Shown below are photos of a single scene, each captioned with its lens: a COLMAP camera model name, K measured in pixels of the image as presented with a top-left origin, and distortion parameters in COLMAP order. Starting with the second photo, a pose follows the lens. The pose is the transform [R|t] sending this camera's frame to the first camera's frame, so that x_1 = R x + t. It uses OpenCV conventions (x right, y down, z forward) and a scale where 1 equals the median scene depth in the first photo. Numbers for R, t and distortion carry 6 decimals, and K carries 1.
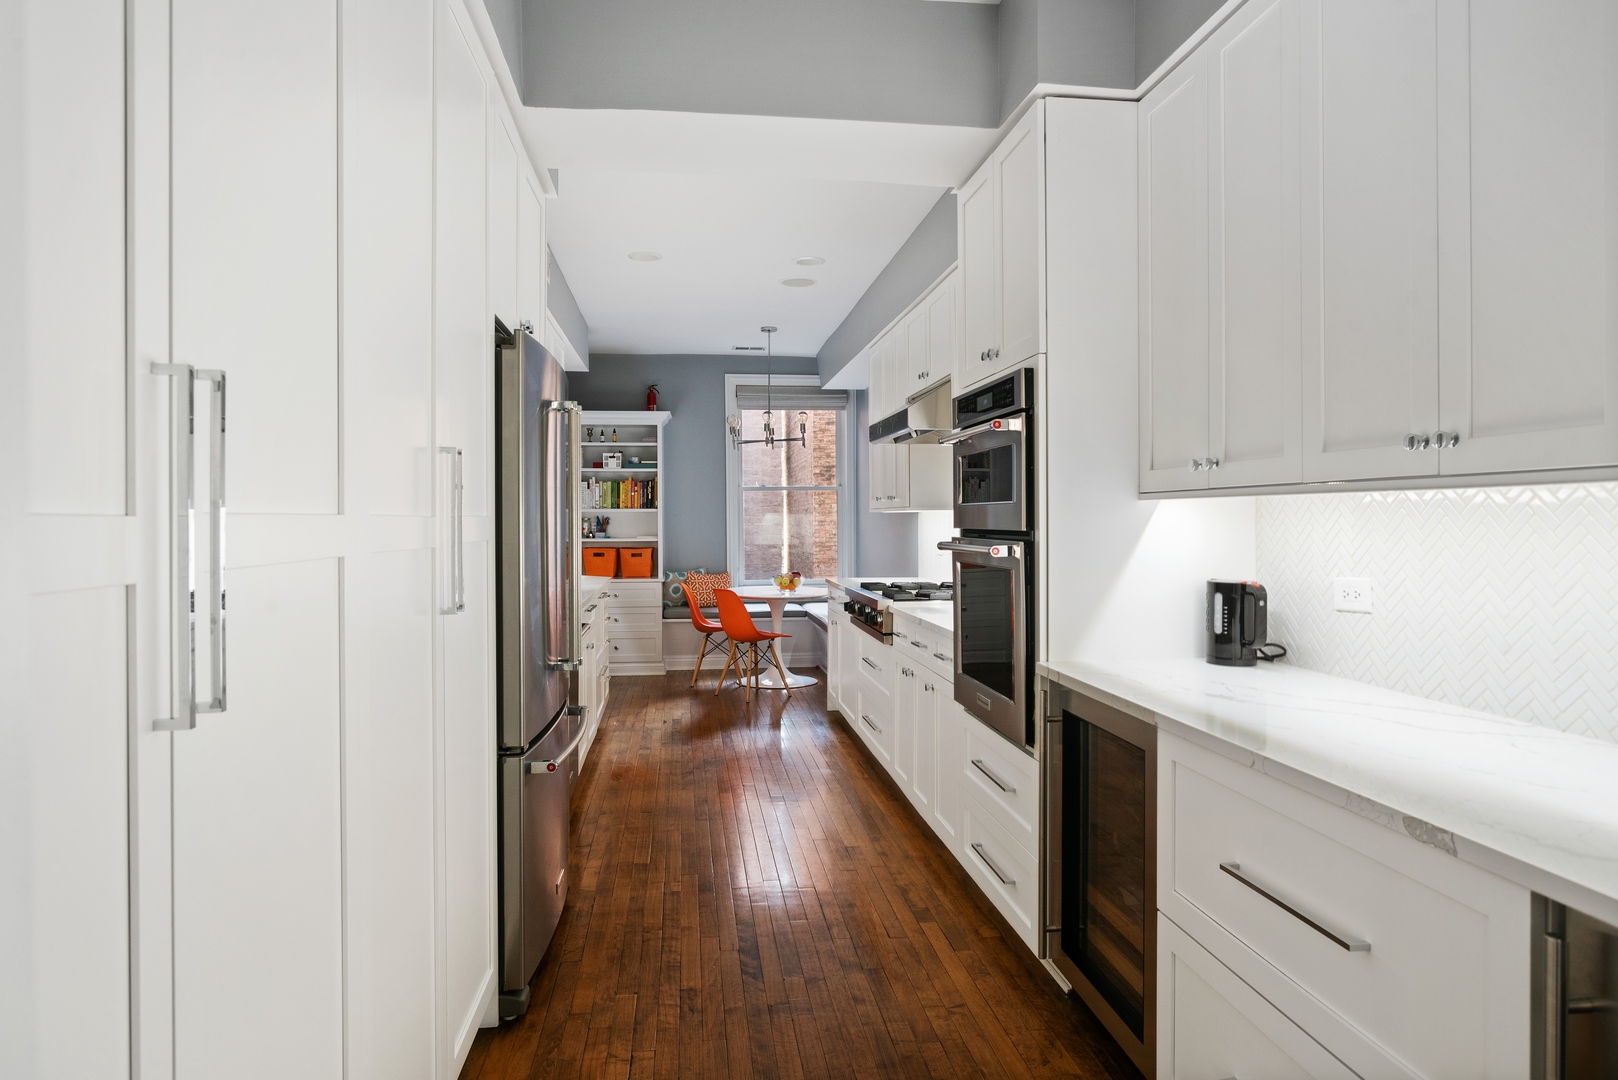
lens RADIAL K [[3356.9, 0, 809.0], [0, 3356.9, 540.7], [0, 0, 1]] dist [-0.245933, 0.000000]
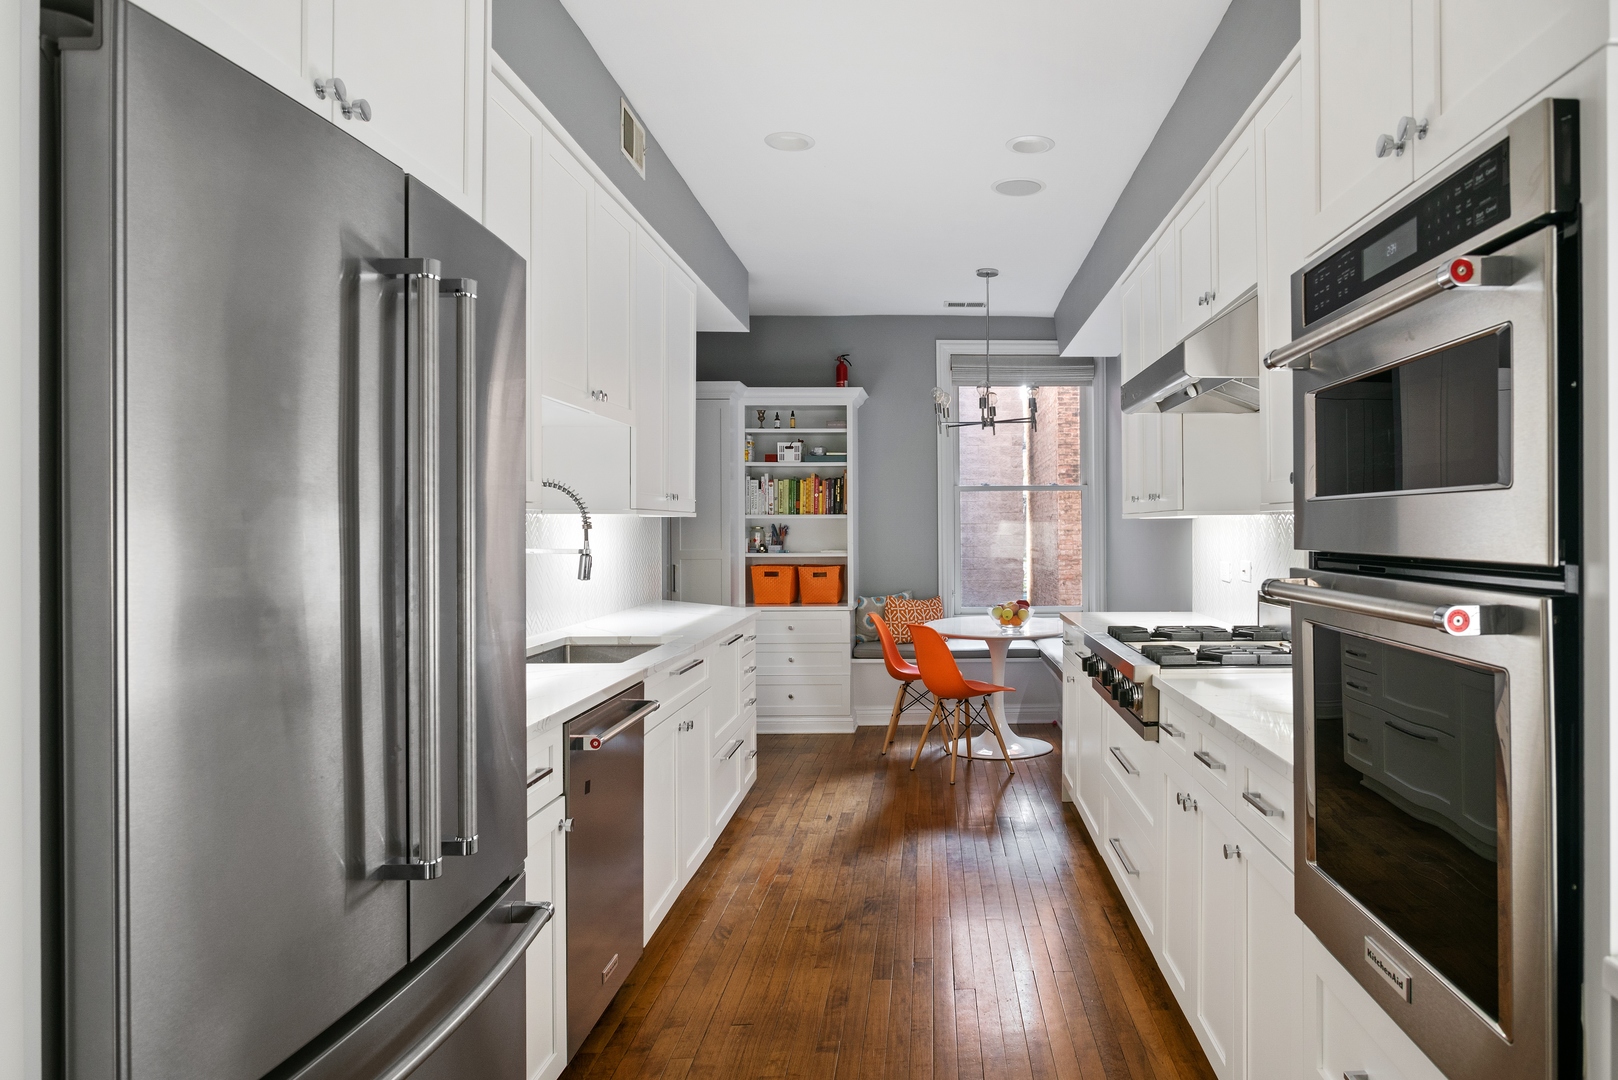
lens RADIAL K [[3356.9, 0, 809.4], [0, 3356.9, 536.5], [0, 0, 1]] dist [-0.245933, 0.000000]
pose [[0.997088, 0.000293, -0.076261, 0.005356], [-0.000570, 0.999993, -0.003611, -0.001939], [0.076260, 0.003644, 0.997081, 0.260789]]
